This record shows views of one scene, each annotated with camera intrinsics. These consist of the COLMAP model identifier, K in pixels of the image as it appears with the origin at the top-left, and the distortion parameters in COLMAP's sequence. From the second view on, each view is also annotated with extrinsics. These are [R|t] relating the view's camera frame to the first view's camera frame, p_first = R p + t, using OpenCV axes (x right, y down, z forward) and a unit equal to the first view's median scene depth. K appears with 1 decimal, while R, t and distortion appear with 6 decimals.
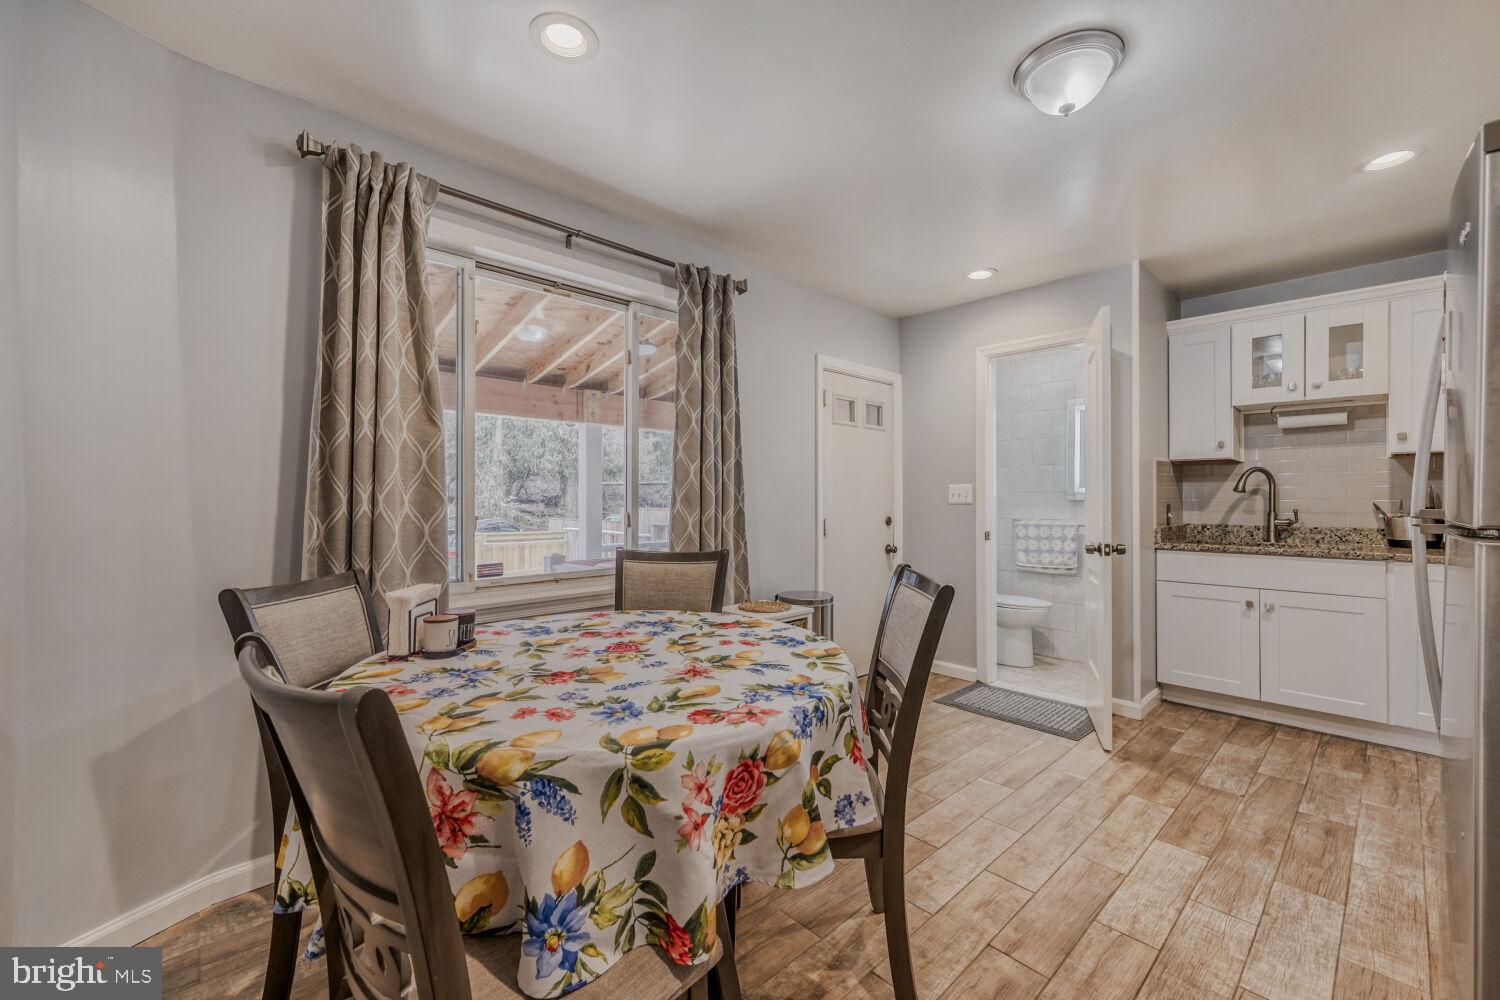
lens RADIAL K [[607.1, 0, 750.0], [0, 607.1, 495.7], [0, 0, 1]] dist [0.000677, -0.000036]
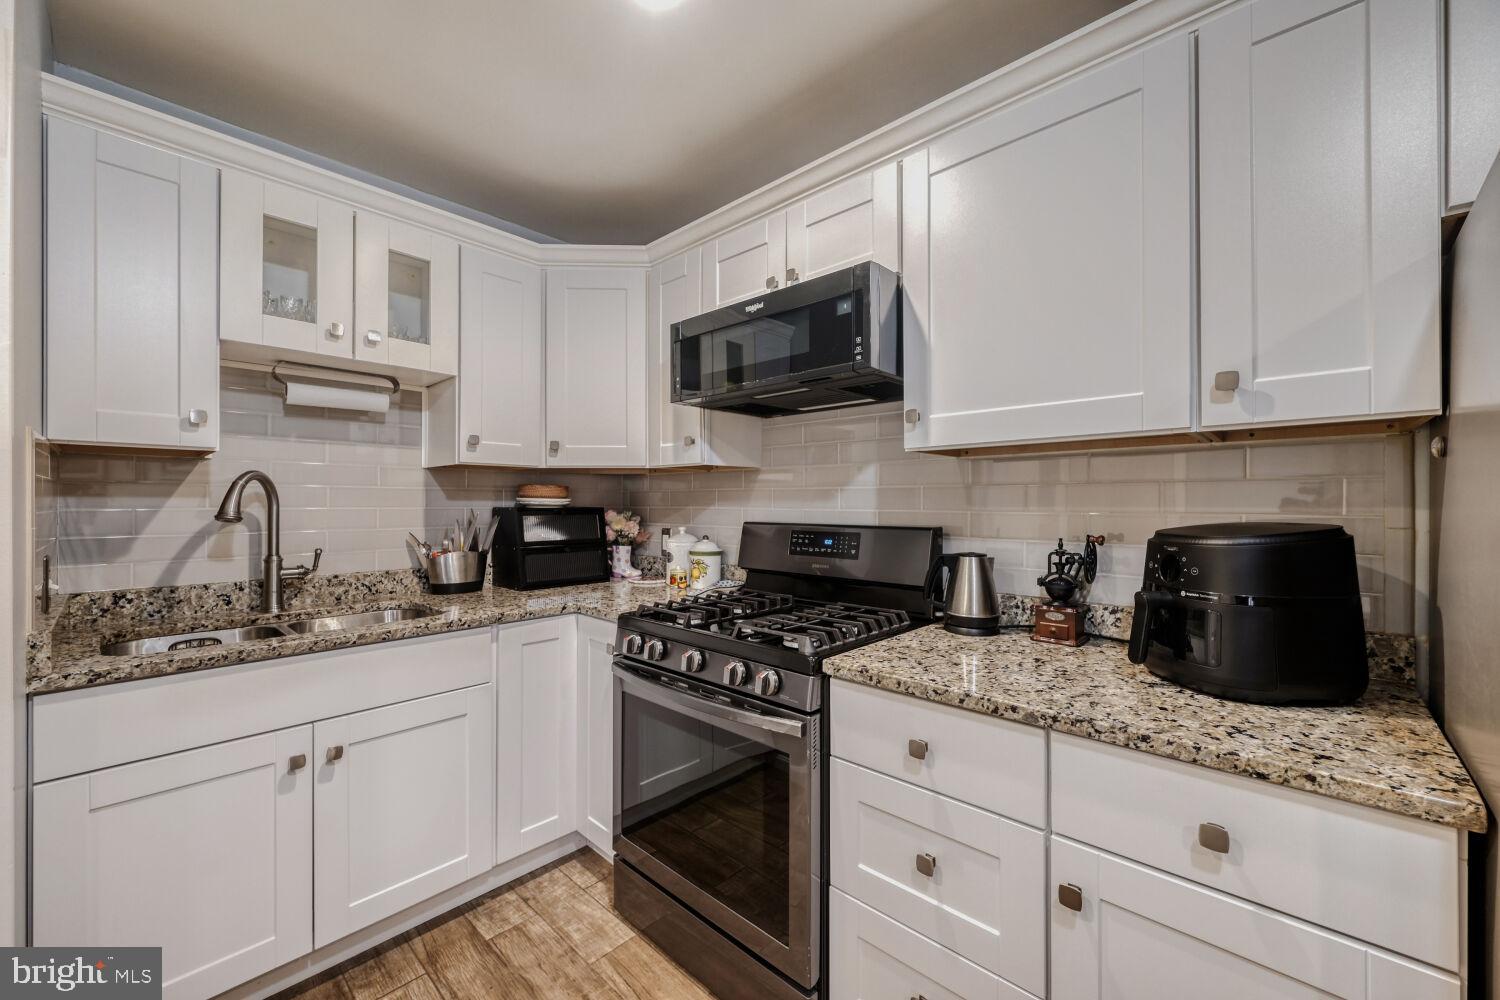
lens RADIAL K [[595.1, 0, 750.0], [0, 595.1, 500.0], [0, 0, 1]] dist [0.000525, 0.000152]
pose [[-0.066742, 0.003090, 0.997765, 0.304780], [-0.007394, 0.999966, -0.003592, -0.023969], [-0.997743, -0.007617, -0.066717, 0.617382]]
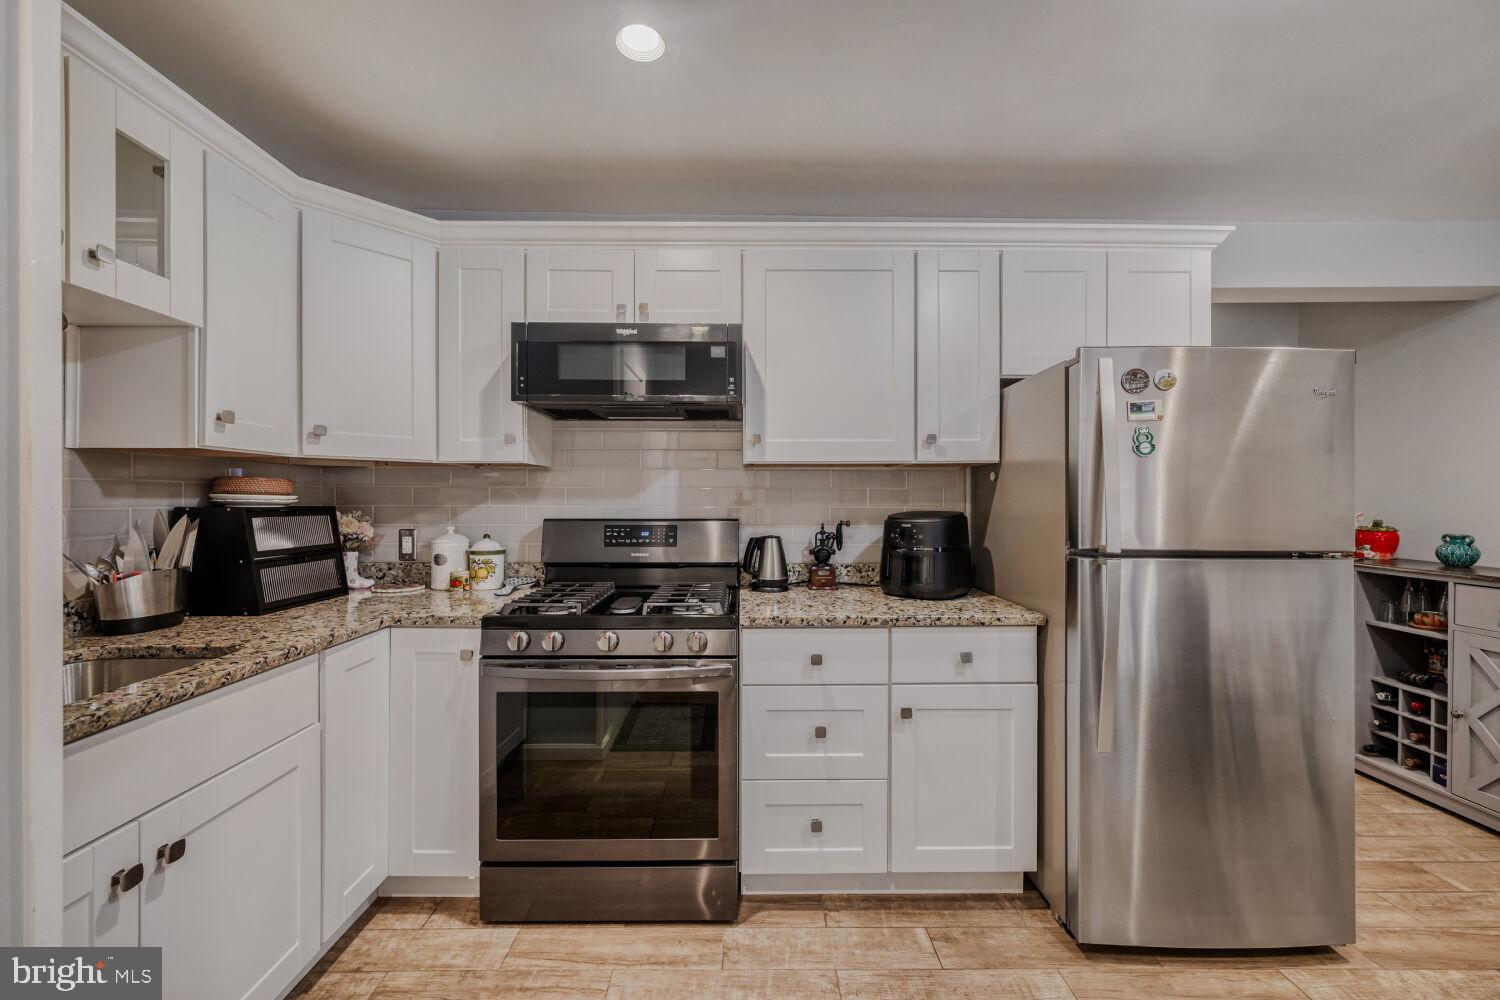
lens RADIAL K [[595.1, 0, 750.0], [0, 595.1, 500.0], [0, 0, 1]] dist [0.000525, 0.000152]
pose [[-0.744891, -0.002568, 0.667181, 0.329364], [-0.006857, 0.999969, -0.003806, -0.022994], [-0.667151, -0.007410, -0.744886, 0.925465]]
